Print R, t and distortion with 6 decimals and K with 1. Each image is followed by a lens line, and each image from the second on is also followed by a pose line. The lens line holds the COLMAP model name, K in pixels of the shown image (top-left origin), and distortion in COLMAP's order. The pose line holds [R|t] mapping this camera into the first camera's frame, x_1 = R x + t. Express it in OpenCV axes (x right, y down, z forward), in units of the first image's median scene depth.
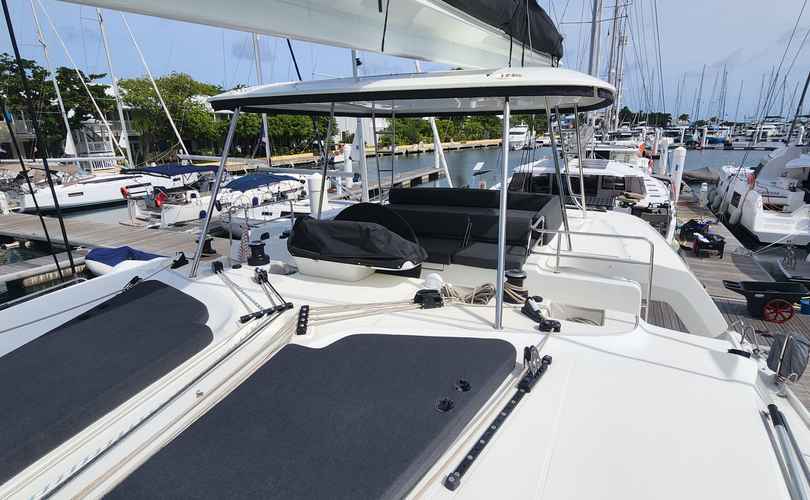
lens RADIAL K [[454.2, 0, 405.0], [0, 454.2, 250.0], [0, 0, 1]] dist [-0.000555, -0.000438]
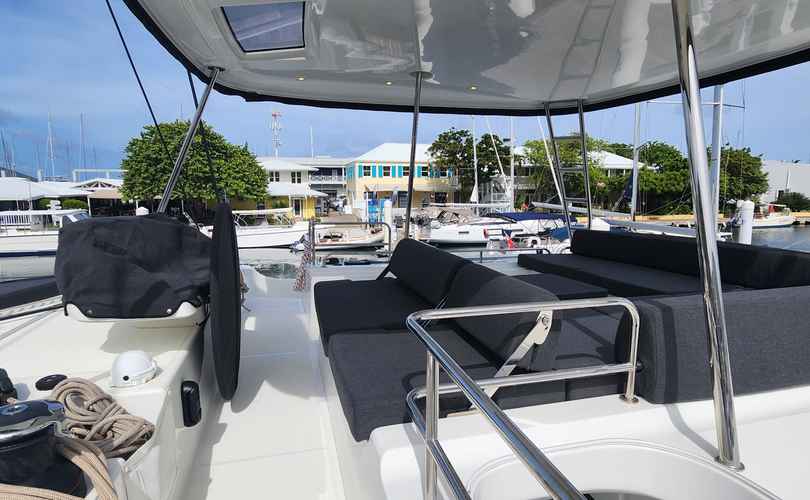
lens RADIAL K [[444.0, 0, 410.7], [0, 444.0, 239.4], [0, 0, 1]] dist [-0.001055, -0.000884]
pose [[0.648422, 0.097449, -0.755018, 0.065362], [-0.209252, 0.976387, -0.053689, -0.010659], [0.731958, 0.192802, 0.653502, 0.108332]]
